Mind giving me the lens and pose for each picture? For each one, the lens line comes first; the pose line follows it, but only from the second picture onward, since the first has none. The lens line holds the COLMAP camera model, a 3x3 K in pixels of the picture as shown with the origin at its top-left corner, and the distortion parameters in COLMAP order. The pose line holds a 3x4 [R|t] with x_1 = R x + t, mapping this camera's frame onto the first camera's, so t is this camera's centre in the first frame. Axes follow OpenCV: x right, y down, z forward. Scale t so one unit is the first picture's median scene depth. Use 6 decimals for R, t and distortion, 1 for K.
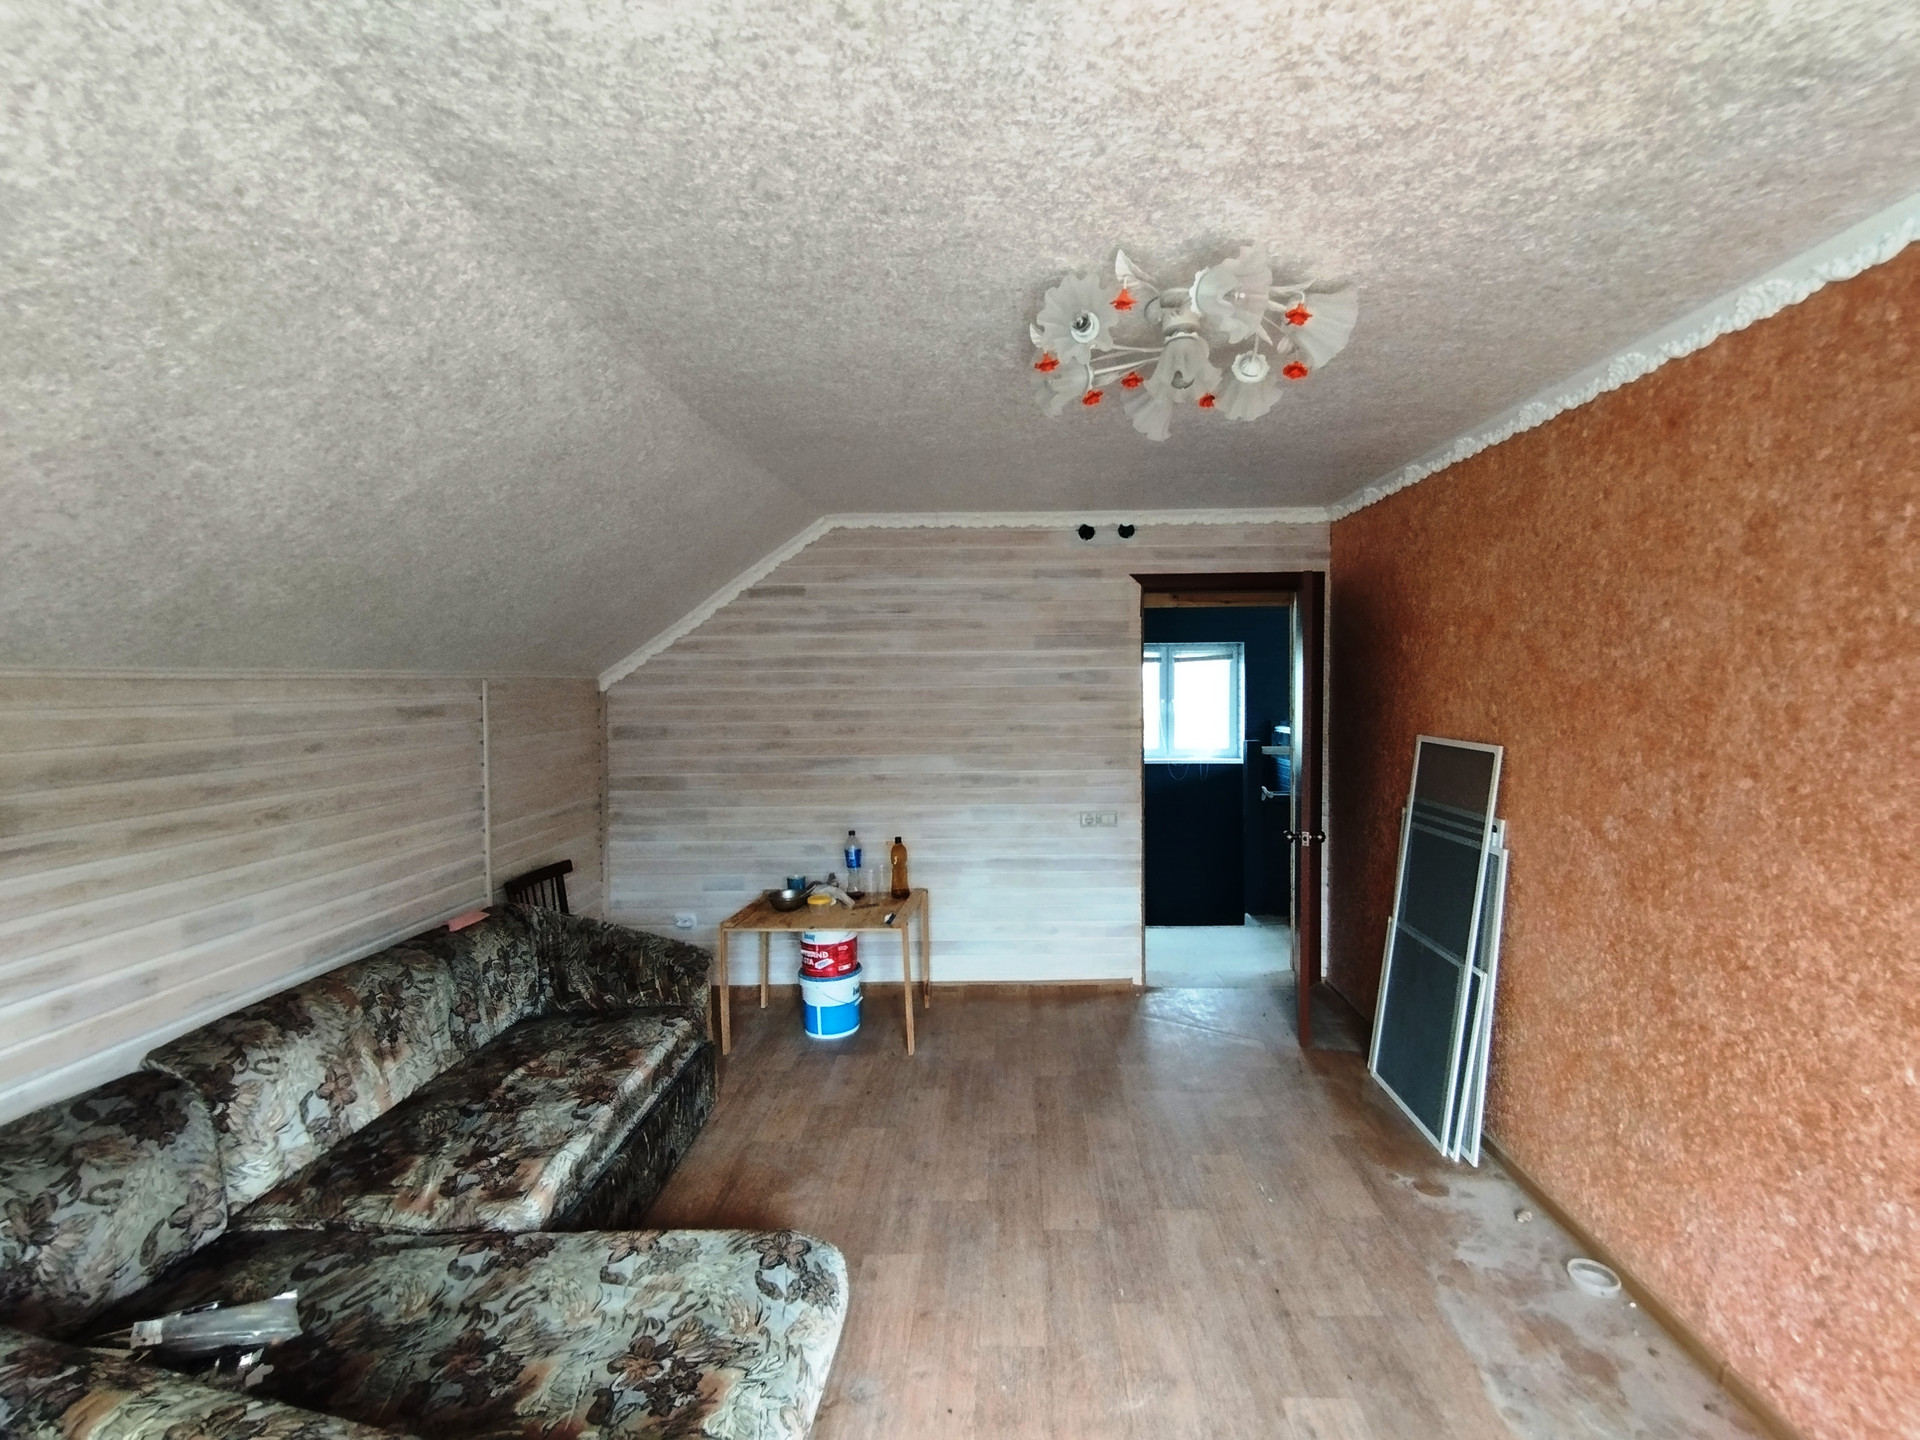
lens RADIAL K [[896.7, 0, 998.9], [0, 896.7, 739.7], [0, 0, 1]] dist [0.007865, -0.000178]
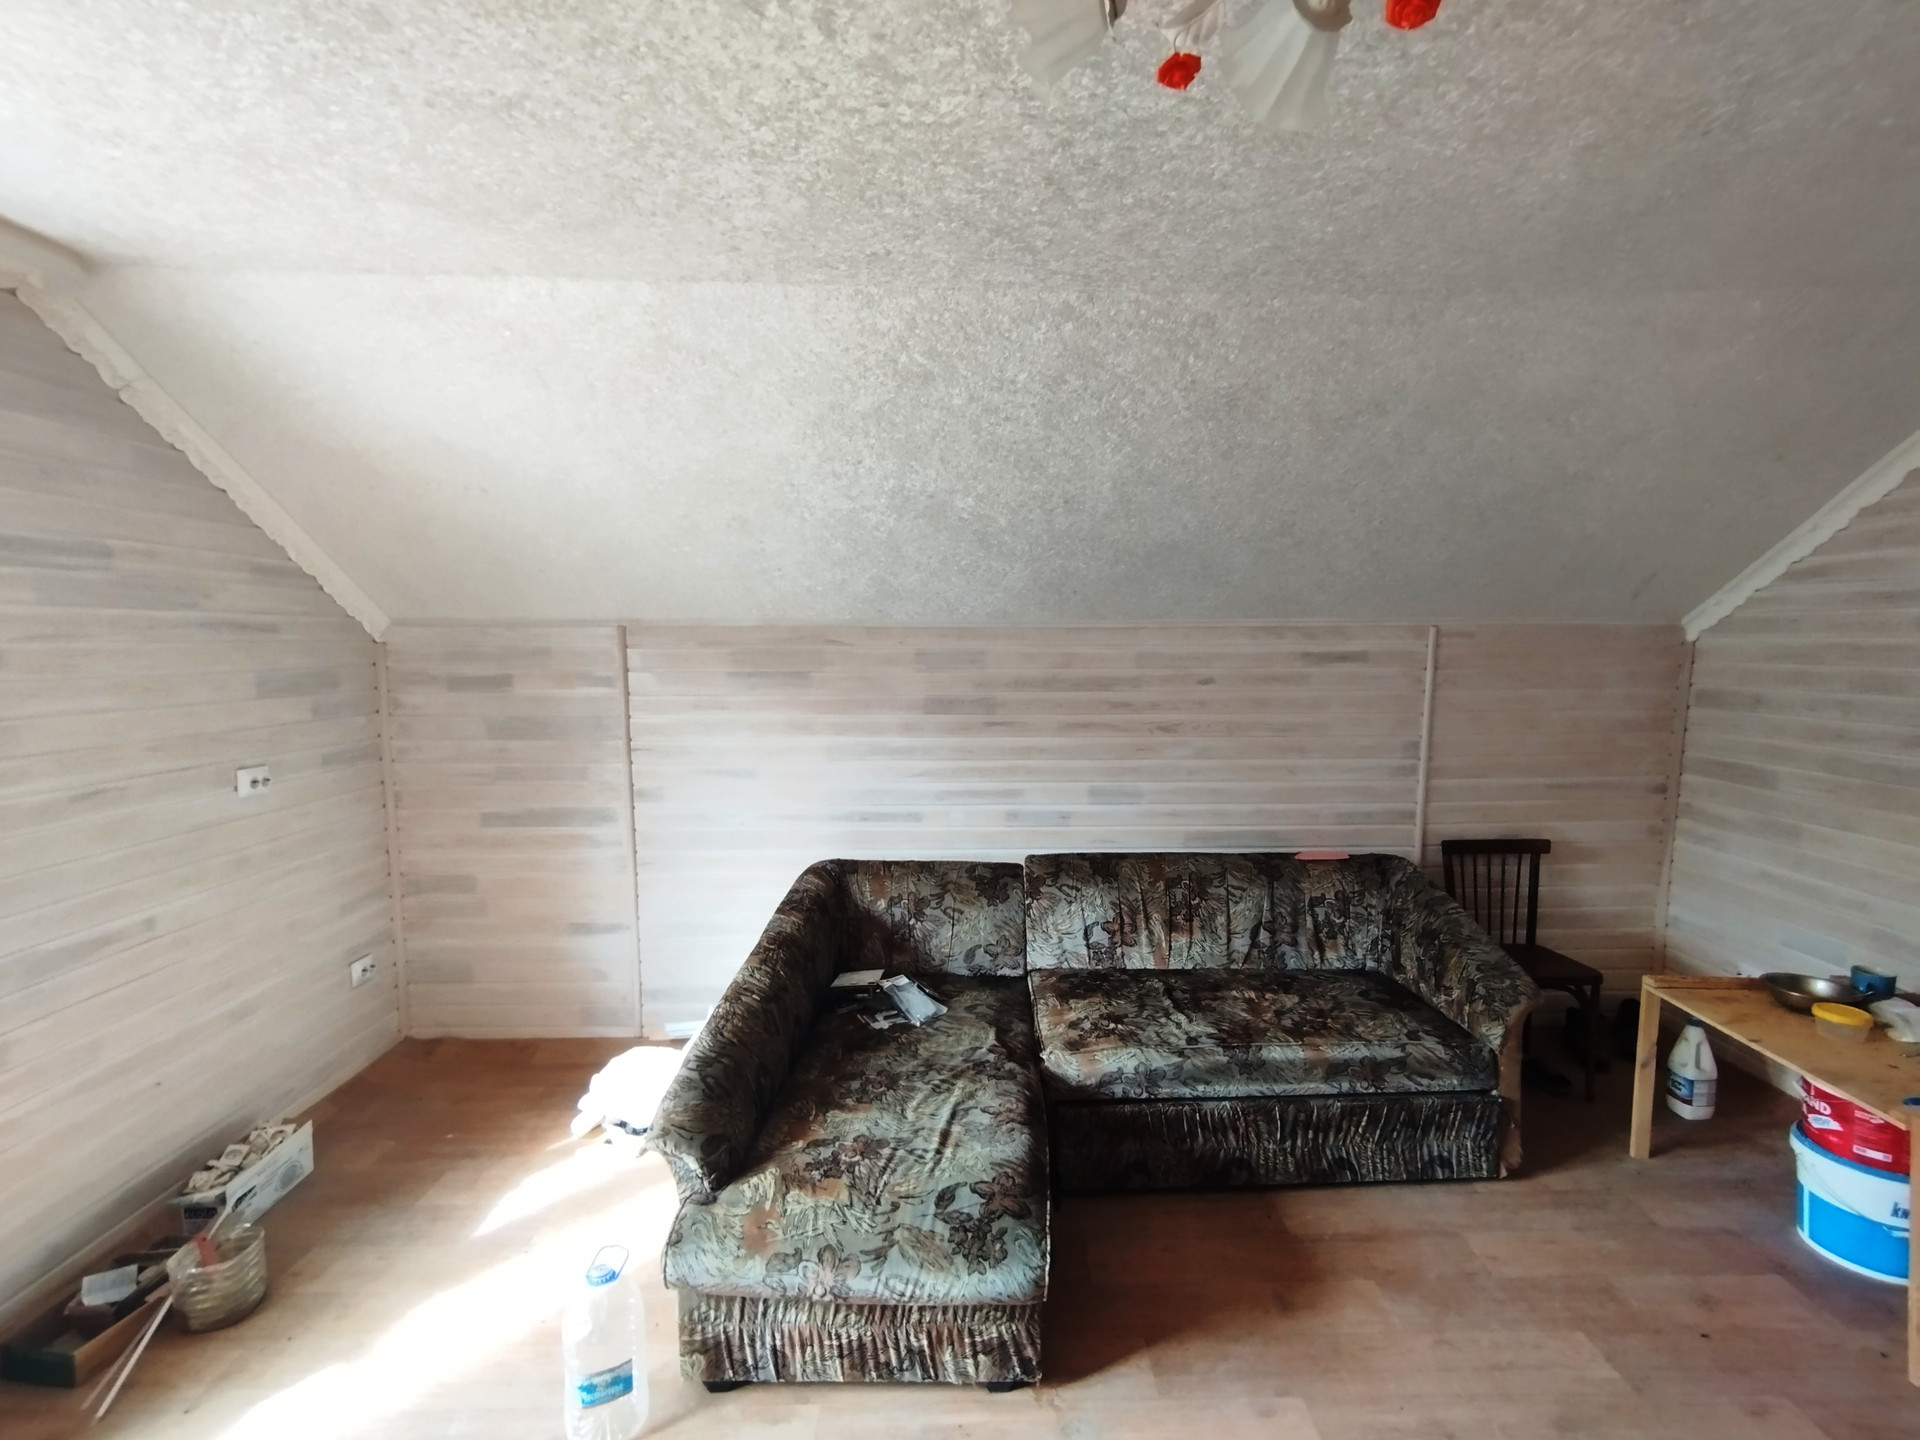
lens RADIAL K [[896.7, 0, 998.9], [0, 896.7, 739.7], [0, 0, 1]] dist [0.007865, -0.000178]
pose [[0.032260, 0.123474, -0.991823, 0.531657], [-0.063343, 0.990597, 0.121261, -0.047347], [0.997470, 0.058913, 0.039777, 0.702396]]
